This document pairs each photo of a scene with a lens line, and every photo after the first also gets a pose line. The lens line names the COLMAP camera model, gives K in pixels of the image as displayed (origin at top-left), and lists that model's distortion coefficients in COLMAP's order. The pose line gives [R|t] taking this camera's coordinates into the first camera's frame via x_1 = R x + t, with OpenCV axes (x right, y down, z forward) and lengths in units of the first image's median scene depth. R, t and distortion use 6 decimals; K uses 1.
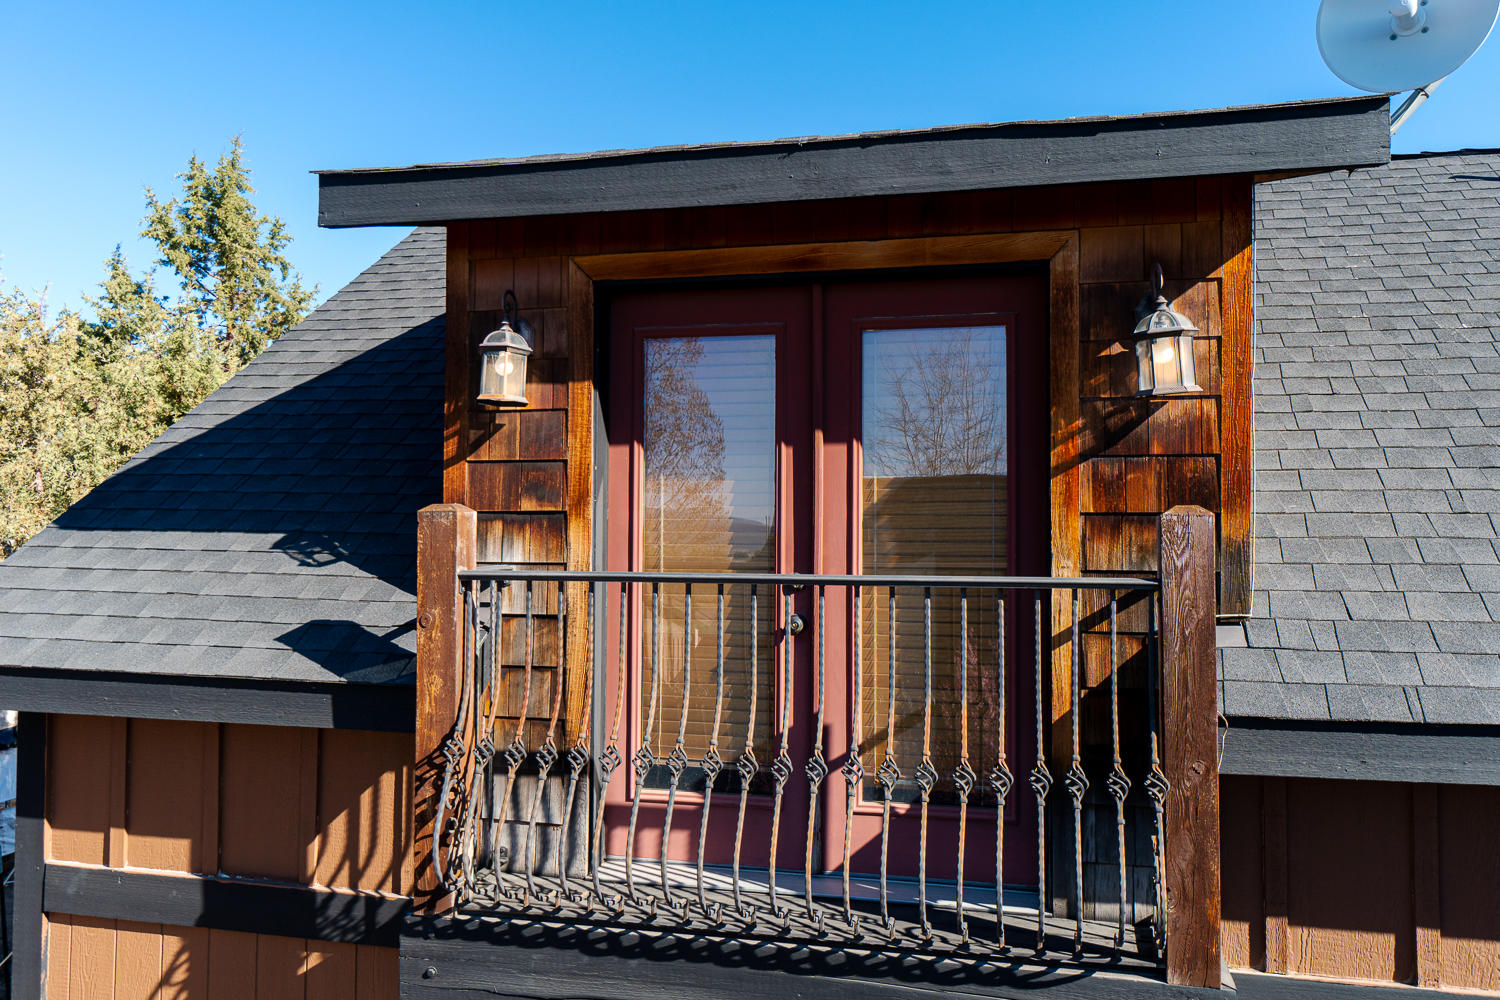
lens RADIAL K [[1139.7, 0, 754.2], [0, 1139.7, 501.2], [0, 0, 1]] dist [-0.000756, 0.003614]
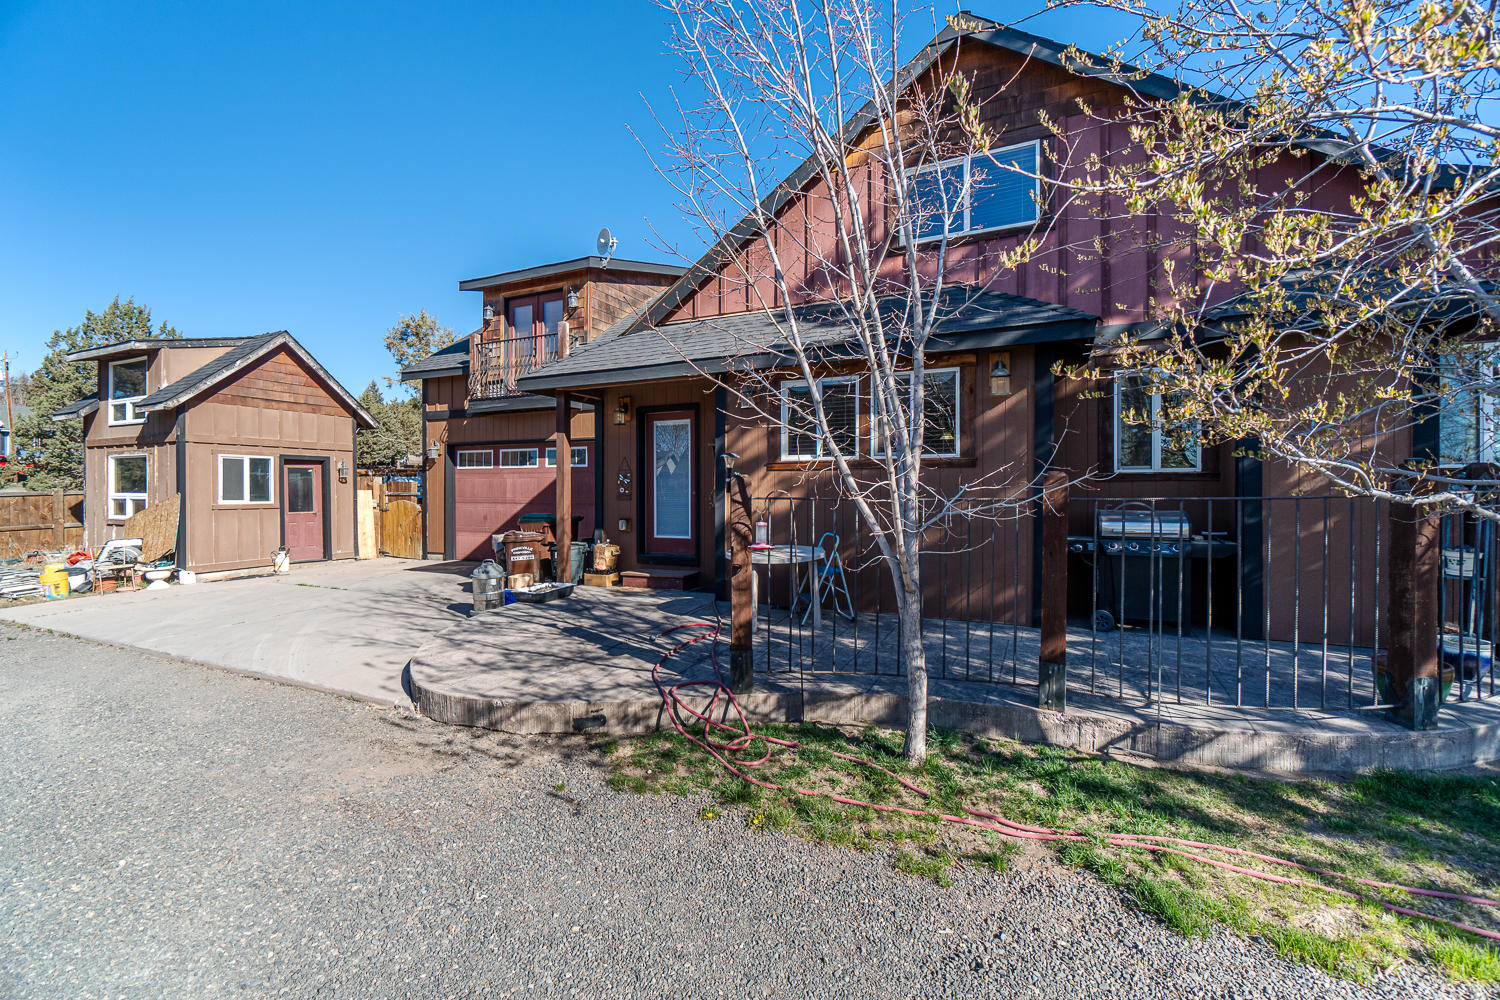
lens RADIAL K [[633.7, 0, 753.1], [0, 633.7, 496.9], [0, 0, 1]] dist [-0.009684, -0.000432]
pose [[0.975639, -0.007970, -0.219237, 1.714809], [0.014484, 0.999500, 0.028119, 0.713422], [0.218903, -0.030609, 0.975266, -1.790745]]
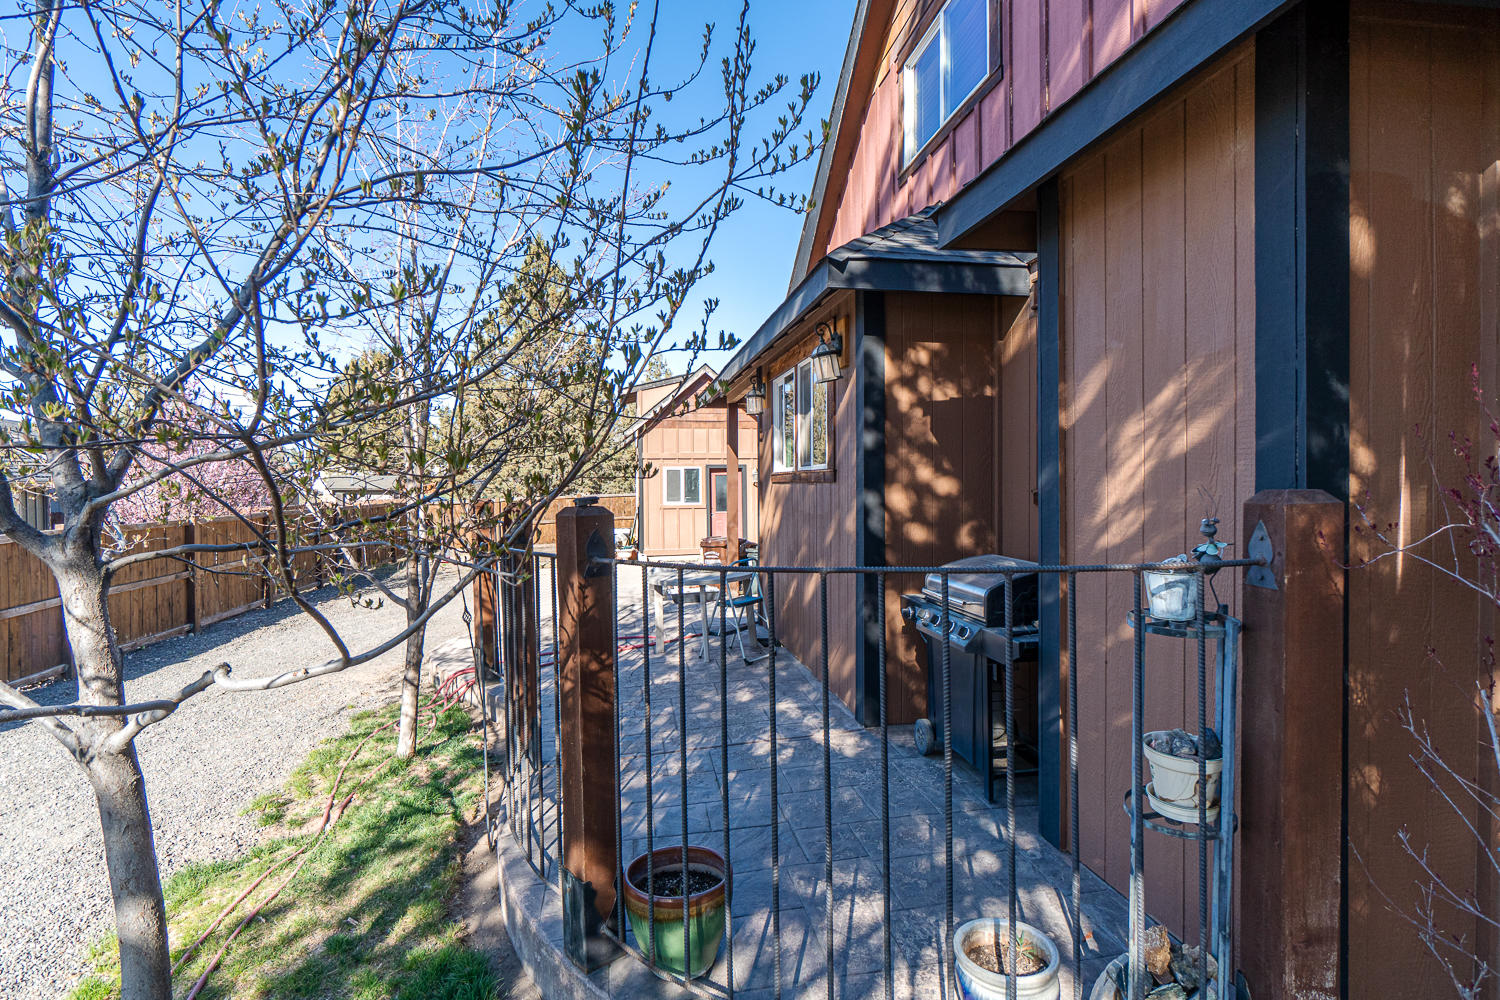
lens RADIAL K [[762.3, 0, 748.4], [0, 762.3, 502.4], [0, 0, 1]] dist [-0.001876, 0.000469]
pose [[0.362020, 0.003867, -0.932162, 3.103573], [0.027763, 0.999503, 0.014928, 0.723560], [0.931757, -0.031284, 0.361733, -0.756673]]
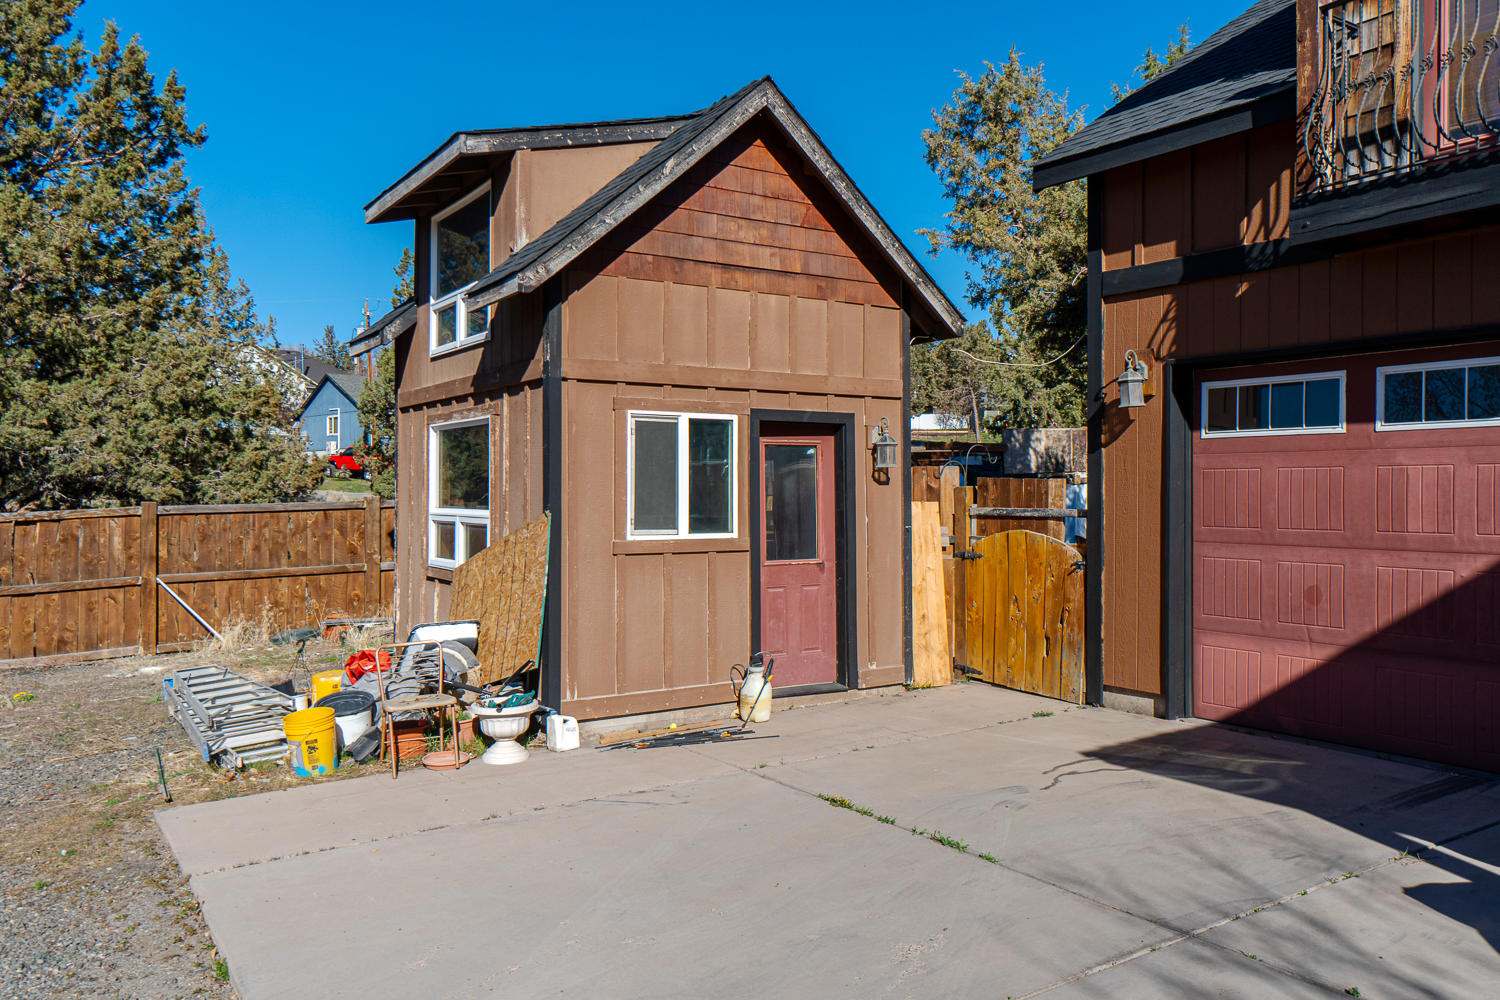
lens RADIAL K [[1139.7, 0, 753.9], [0, 1139.7, 495.6], [0, 0, 1]] dist [-0.000756, 0.003614]
pose [[0.706407, -0.008033, -0.707761, 0.333198], [0.021560, 0.999716, 0.010172, 0.698938], [0.707478, -0.022445, 0.706379, -0.815967]]
